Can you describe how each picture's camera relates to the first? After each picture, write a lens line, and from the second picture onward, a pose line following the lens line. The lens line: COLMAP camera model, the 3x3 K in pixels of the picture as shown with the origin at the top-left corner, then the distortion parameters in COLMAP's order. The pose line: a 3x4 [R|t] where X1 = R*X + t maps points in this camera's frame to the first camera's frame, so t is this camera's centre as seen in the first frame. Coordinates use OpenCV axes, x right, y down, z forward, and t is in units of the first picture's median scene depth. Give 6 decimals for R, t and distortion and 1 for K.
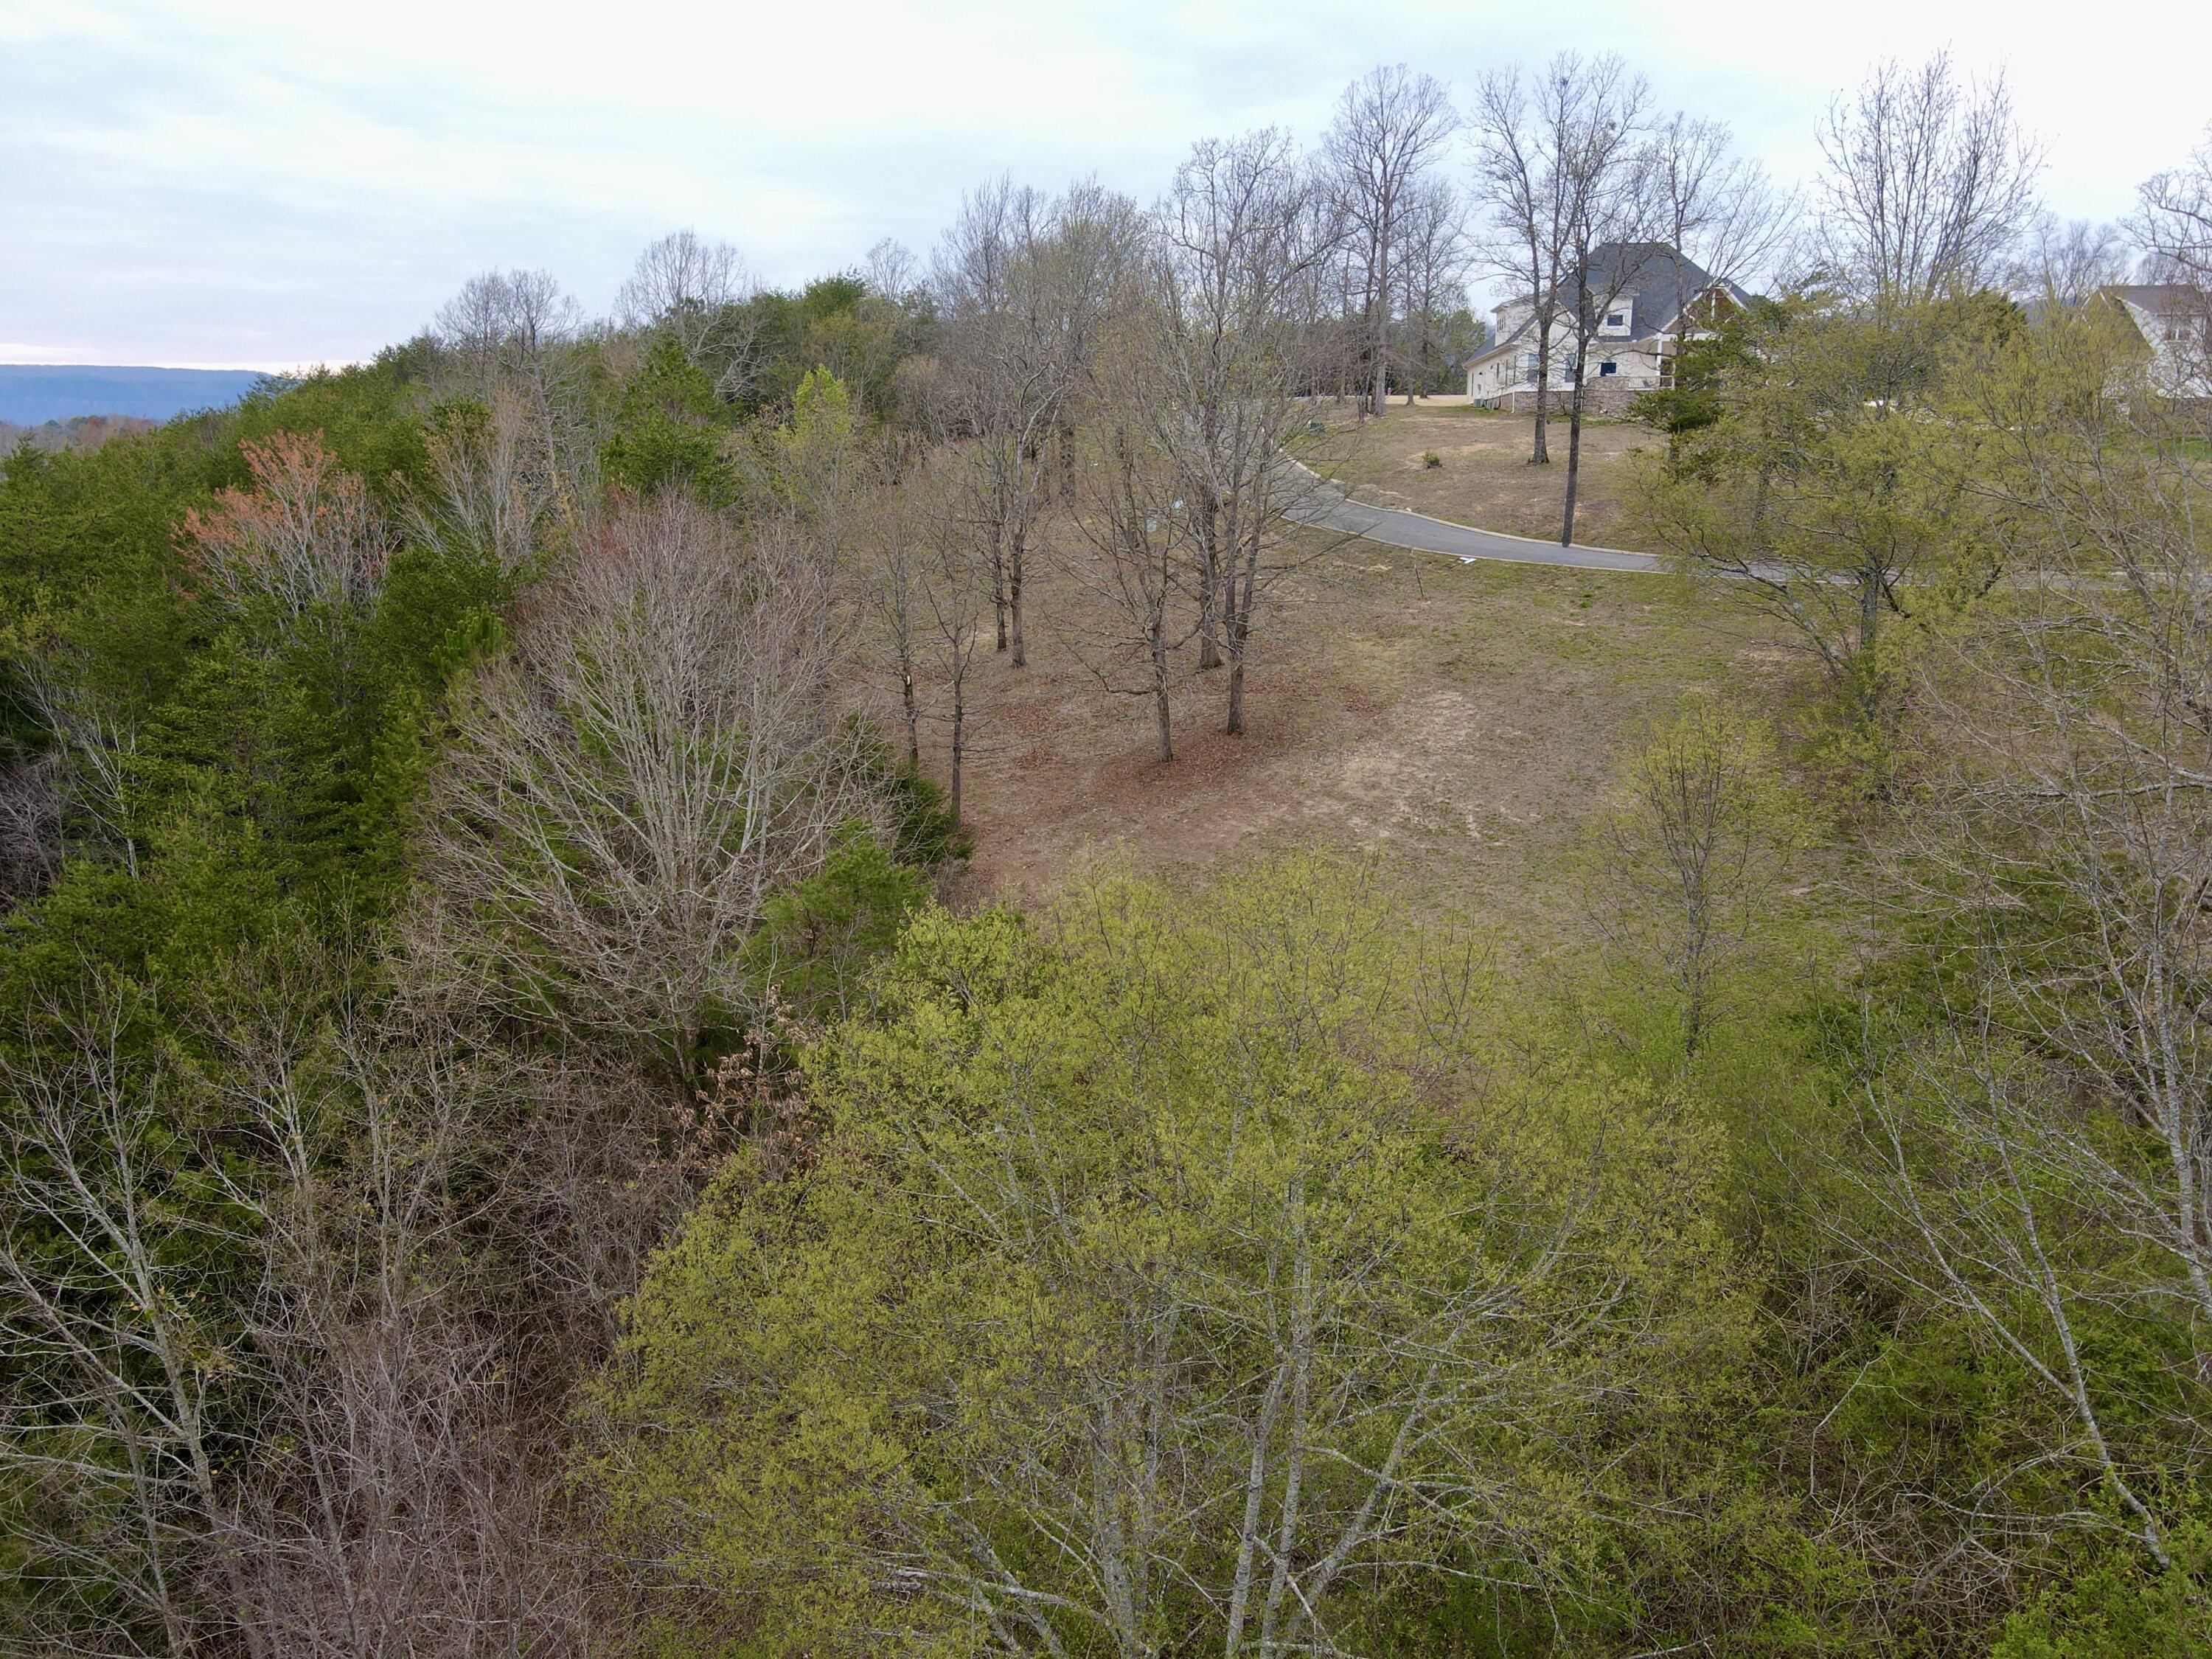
lens RADIAL K [[1624.4, 0, 1106.3], [0, 1624.4, 830.8], [0, 0, 1]] dist [0.001024, 0.026252]
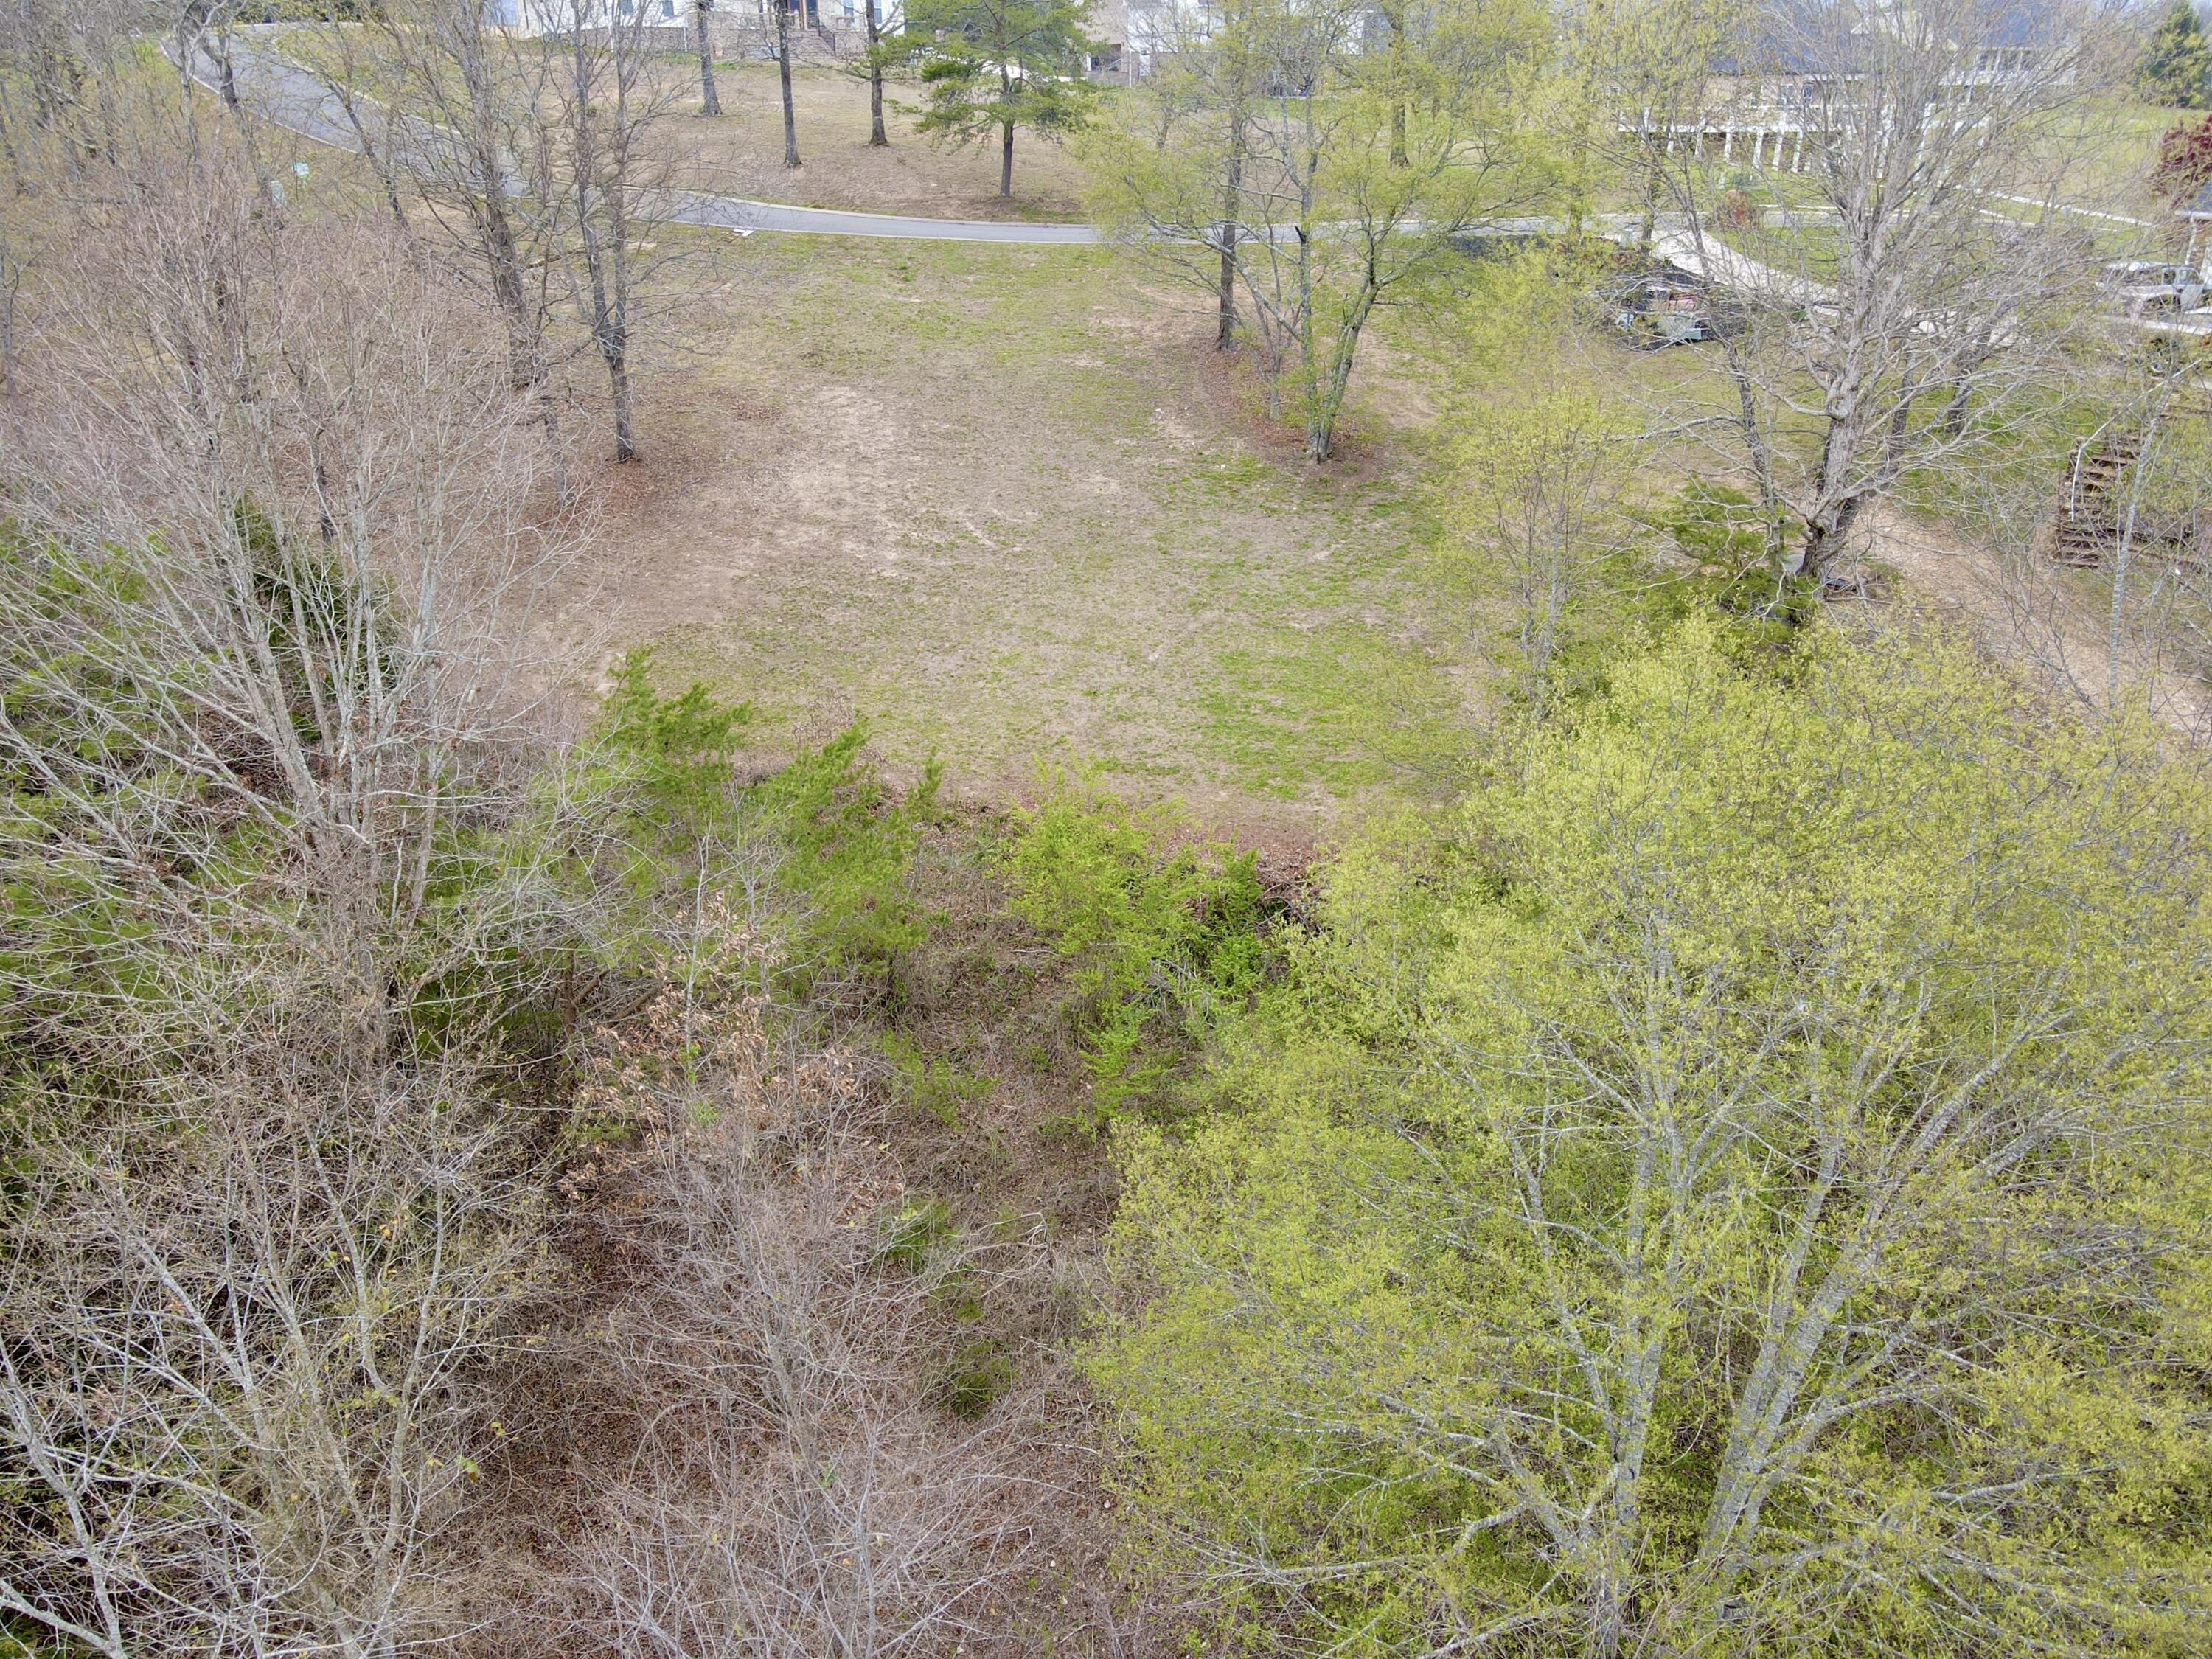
lens RADIAL K [[1624.4, 0, 1107.9], [0, 1624.4, 820.3], [0, 0, 1]] dist [0.001024, 0.026252]
pose [[0.819636, -0.230291, 0.524559, -0.199507], [0.127640, 0.966039, 0.224669, -0.036488], [-0.558484, -0.117193, 0.821195, 0.140184]]
